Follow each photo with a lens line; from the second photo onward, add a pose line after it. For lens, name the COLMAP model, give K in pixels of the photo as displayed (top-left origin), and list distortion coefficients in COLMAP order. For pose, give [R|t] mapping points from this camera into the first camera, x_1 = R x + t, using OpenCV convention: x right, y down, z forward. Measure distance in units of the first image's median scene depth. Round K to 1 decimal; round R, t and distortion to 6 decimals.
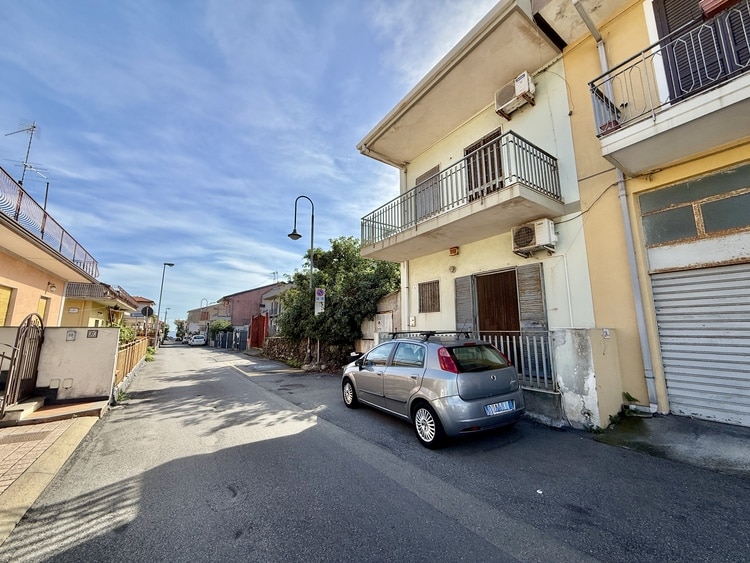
lens RADIAL K [[302.8, 0, 376.2], [0, 302.8, 277.6], [0, 0, 1]] dist [-0.020938, 0.007514]
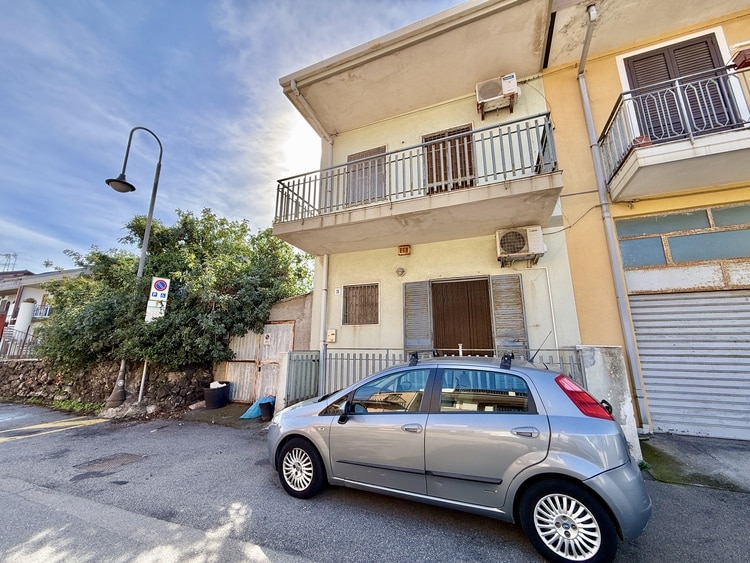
lens RADIAL K [[302.8, 0, 376.2], [0, 302.8, 277.6], [0, 0, 1]] dist [-0.020938, 0.007514]
pose [[0.827479, 0.132616, 0.545611, -0.242784], [-0.100377, 0.990993, -0.088637, 0.067783], [-0.552452, 0.018578, 0.833338, 0.380715]]
